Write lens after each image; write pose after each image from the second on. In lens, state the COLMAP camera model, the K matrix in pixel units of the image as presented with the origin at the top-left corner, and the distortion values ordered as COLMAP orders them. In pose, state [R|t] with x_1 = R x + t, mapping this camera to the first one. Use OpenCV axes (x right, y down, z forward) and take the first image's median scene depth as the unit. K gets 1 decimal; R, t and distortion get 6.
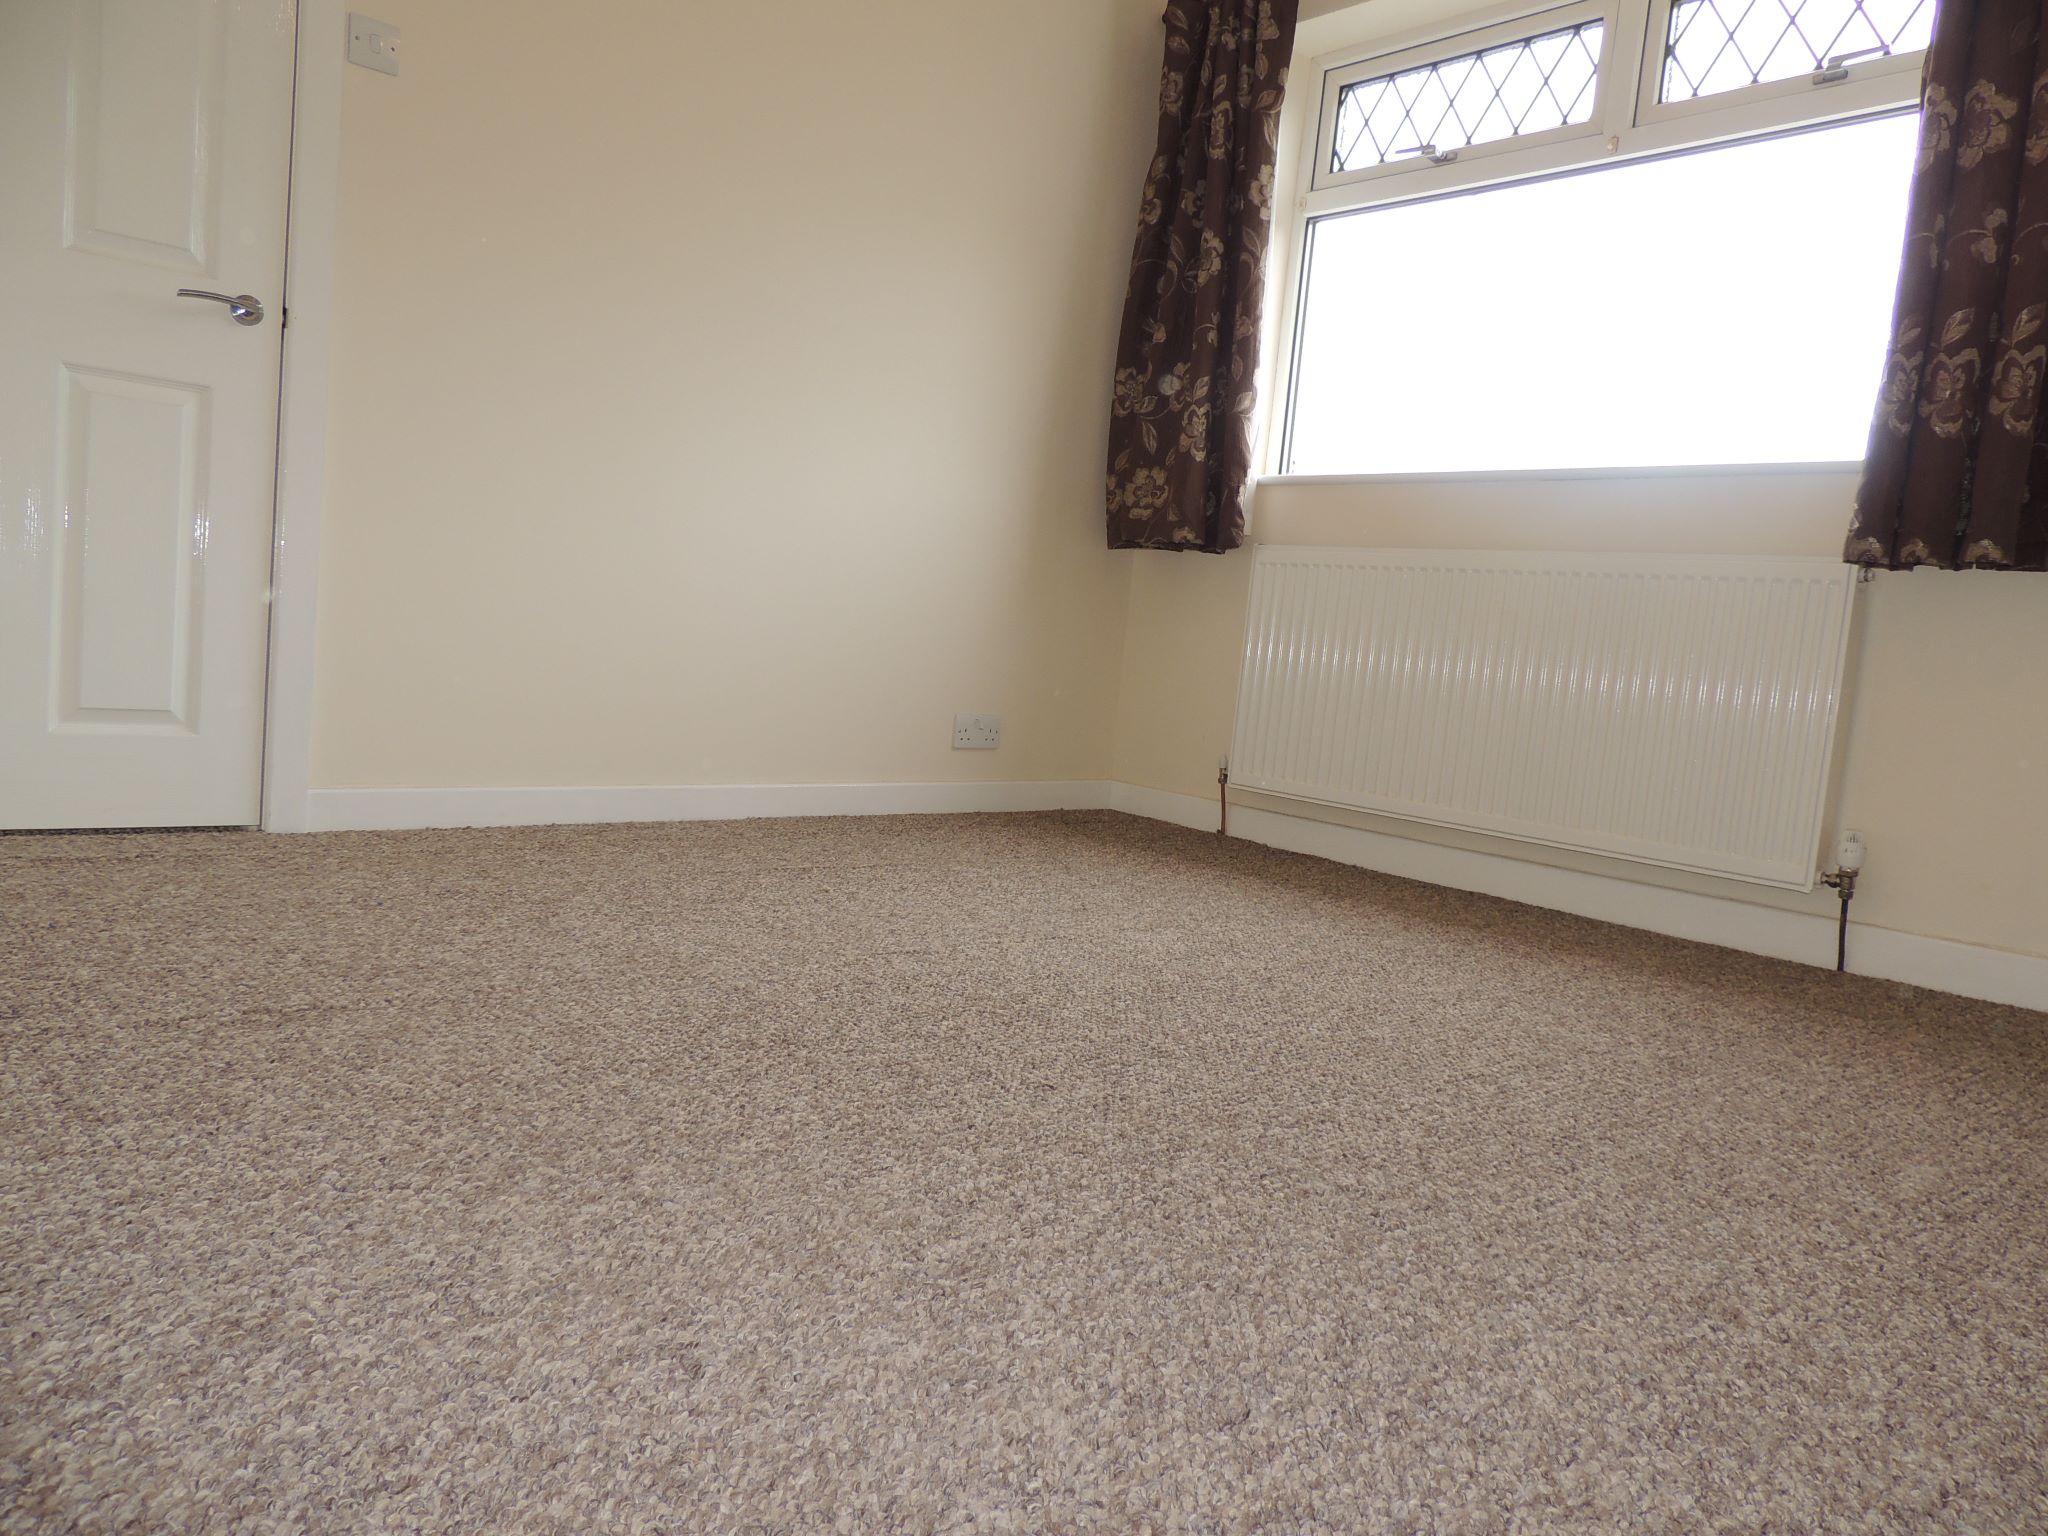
lens RADIAL K [[1487.9, 0, 1034.3], [0, 1487.9, 772.7], [0, 0, 1]] dist [0.000254, -0.004232]
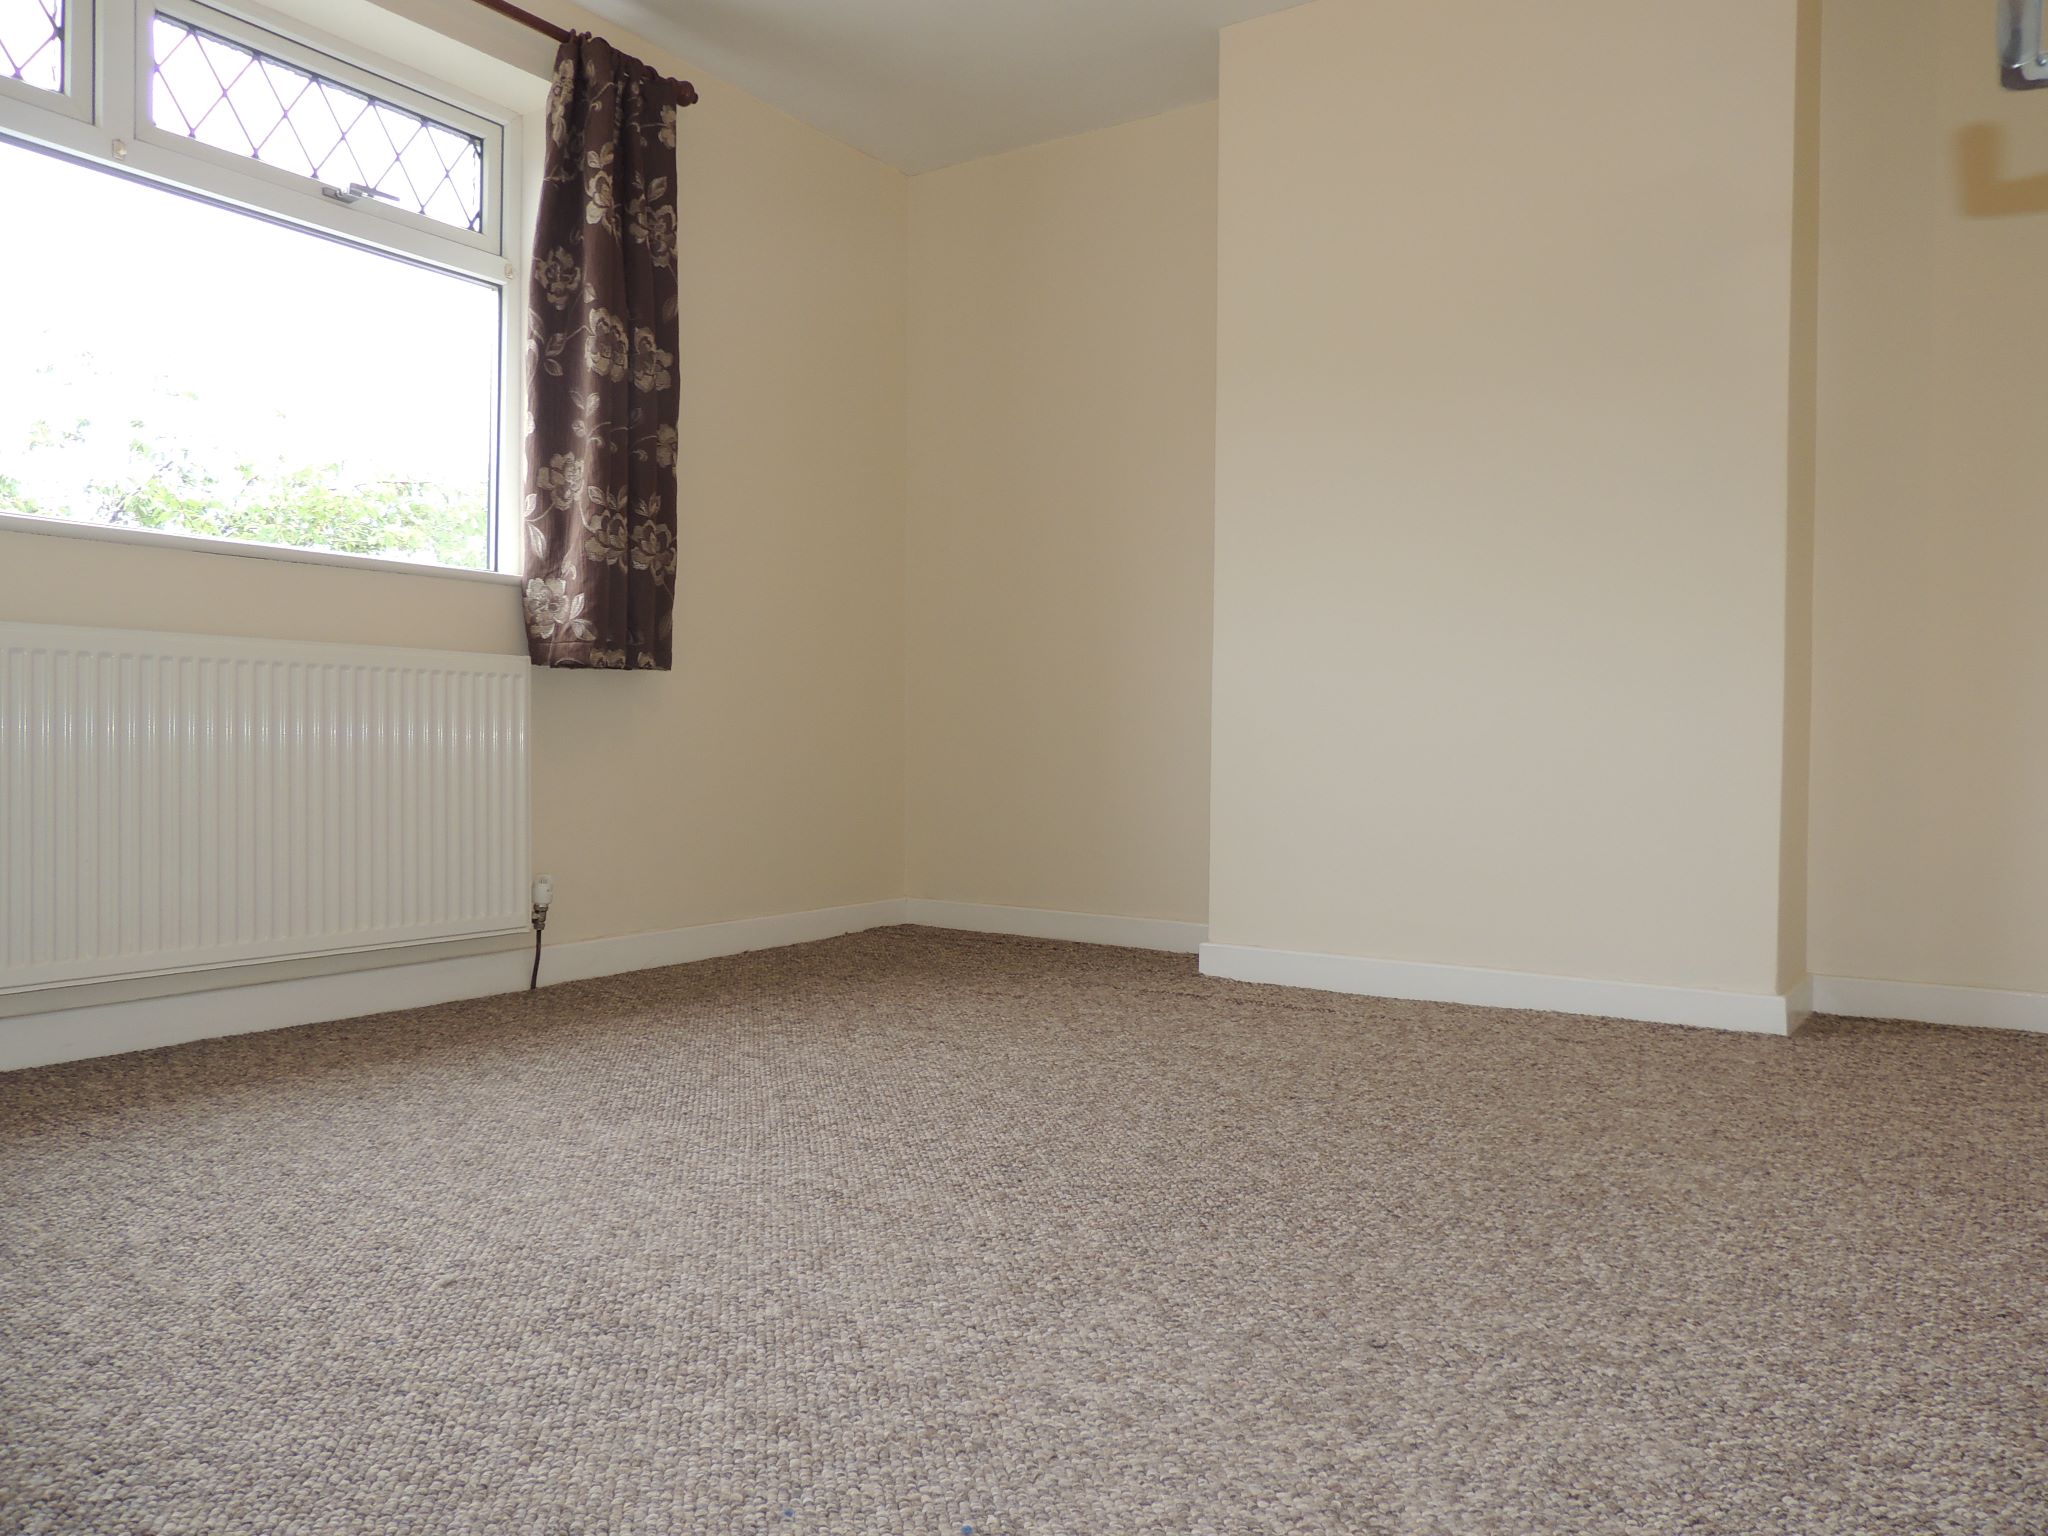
lens RADIAL K [[1487.9, 0, 1034.3], [0, 1487.9, 772.7], [0, 0, 1]] dist [0.000254, -0.004232]
pose [[-0.292617, -0.101339, 0.950845, -0.699319], [0.057903, 0.990666, 0.123403, -0.163895], [-0.954475, 0.091167, -0.284018, 0.889911]]
